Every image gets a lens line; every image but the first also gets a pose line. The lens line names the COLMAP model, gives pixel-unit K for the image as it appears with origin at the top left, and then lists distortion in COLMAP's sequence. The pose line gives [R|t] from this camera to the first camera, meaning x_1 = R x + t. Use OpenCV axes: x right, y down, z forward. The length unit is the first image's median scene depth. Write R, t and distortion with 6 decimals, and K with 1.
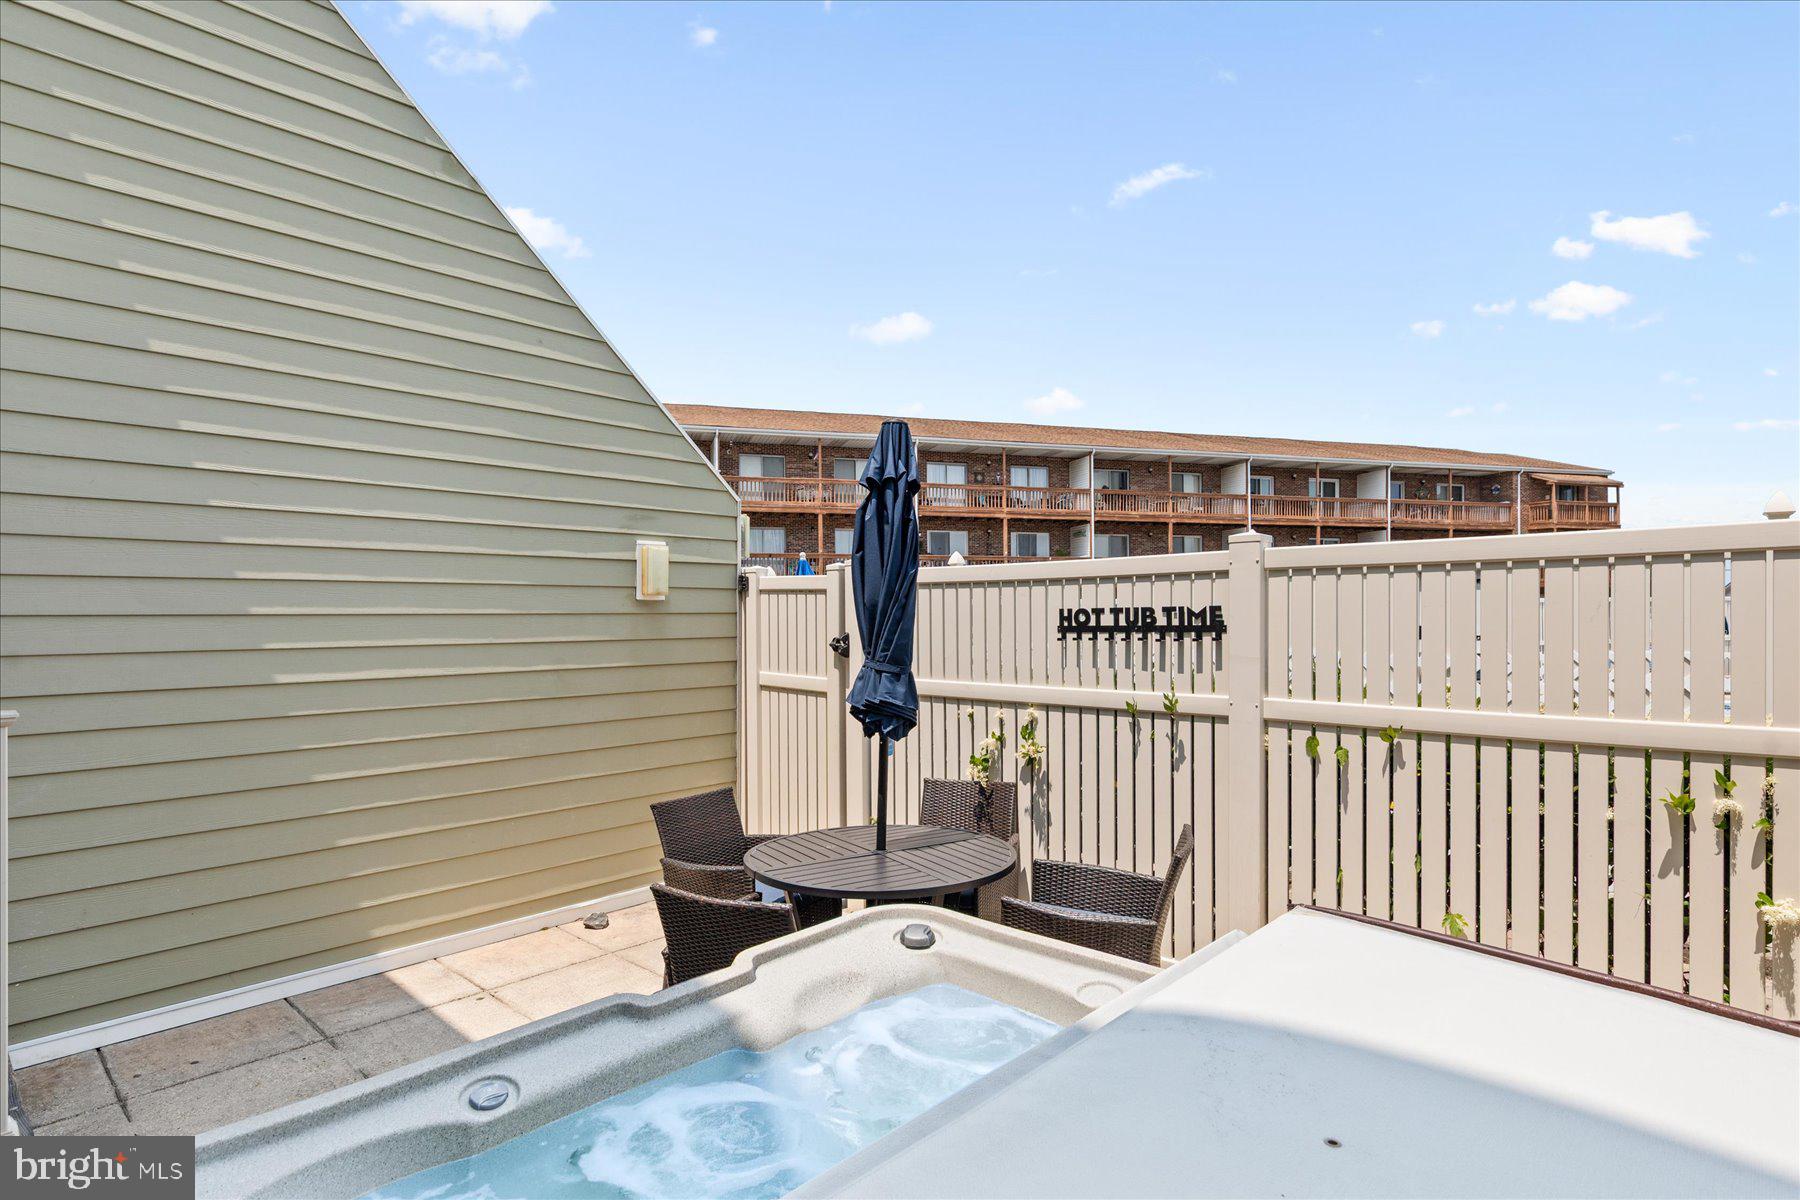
lens RADIAL K [[923.2, 0, 909.5], [0, 923.2, 611.1], [0, 0, 1]] dist [0.014977, 0.000065]
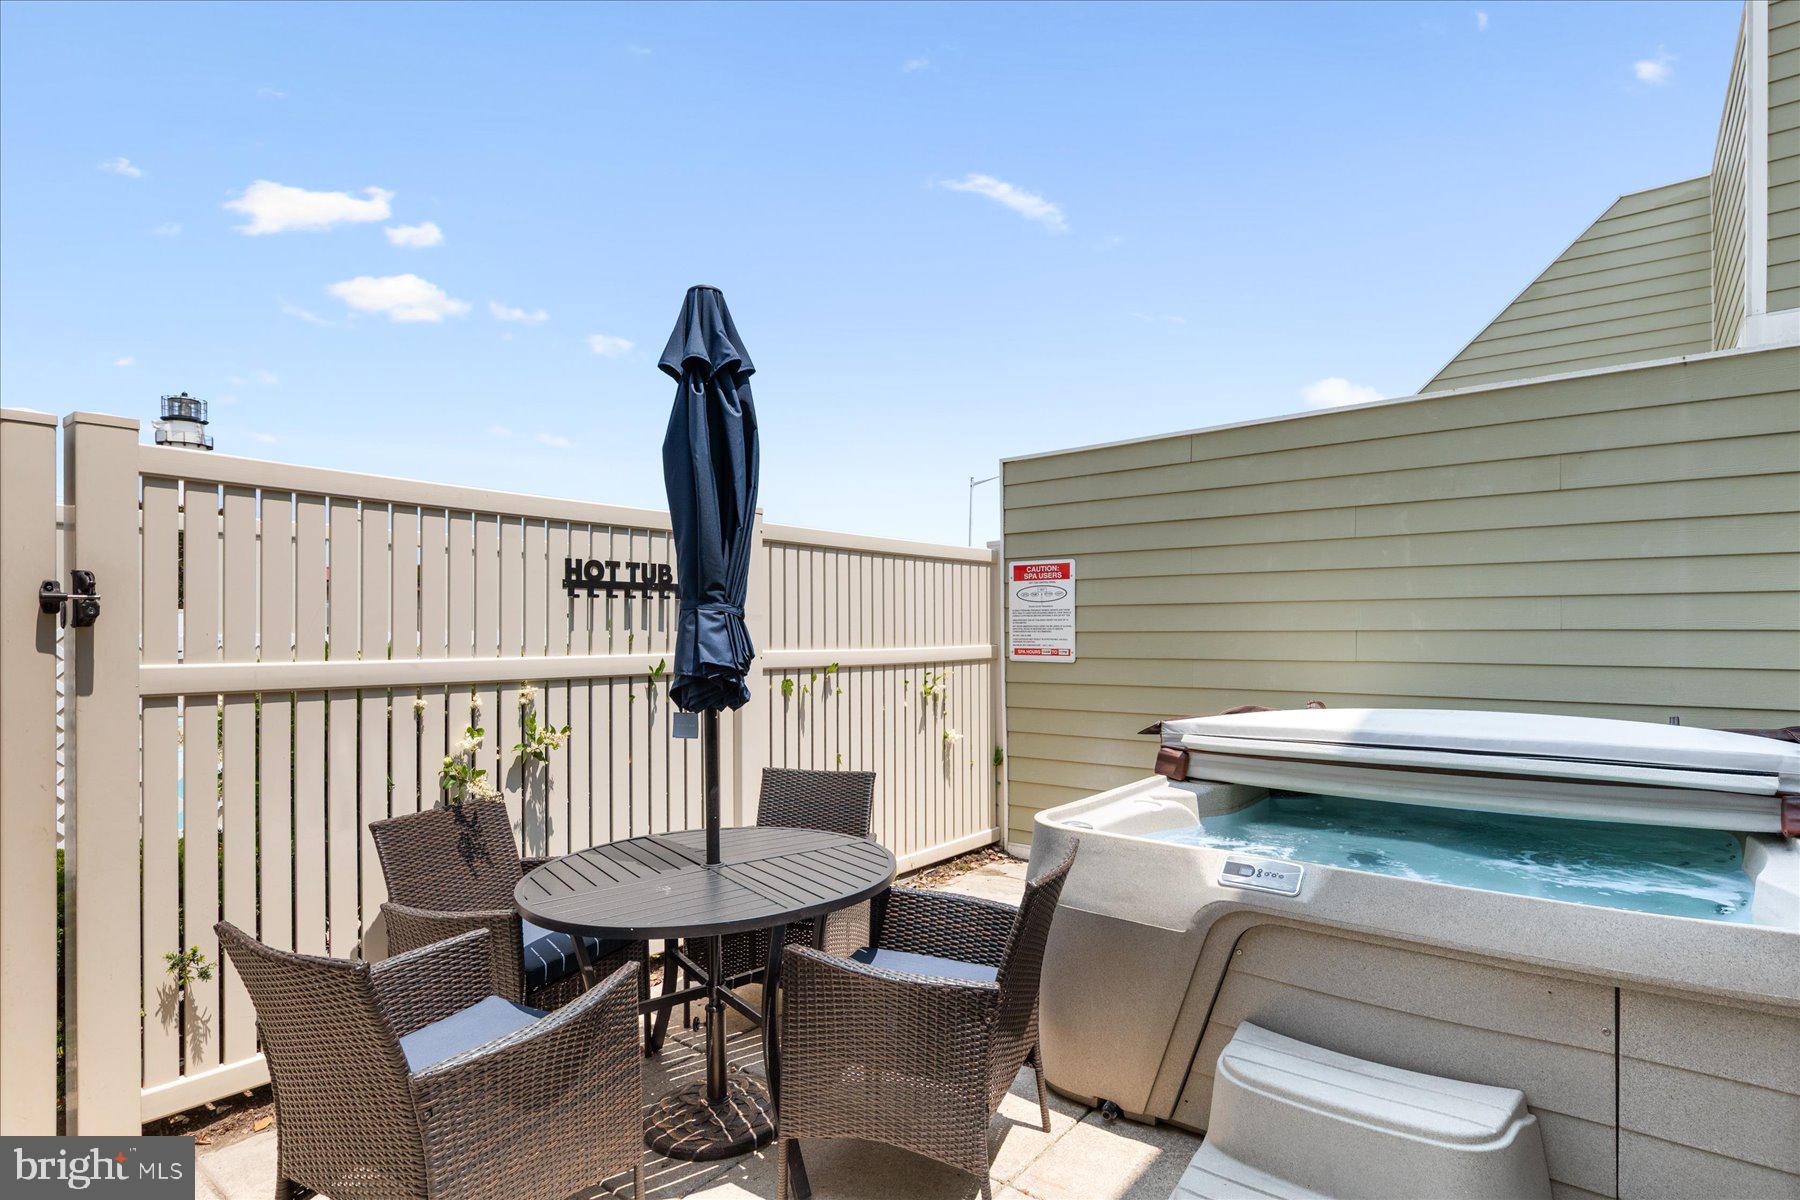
lens RADIAL K [[923.2, 0, 887.1], [0, 923.2, 610.9], [0, 0, 1]] dist [0.014977, 0.000065]
pose [[-0.068162, 0.024598, 0.997371, -0.658050], [-0.009980, 0.999629, -0.025336, 0.061096], [-0.997624, -0.011681, -0.067891, 0.779639]]
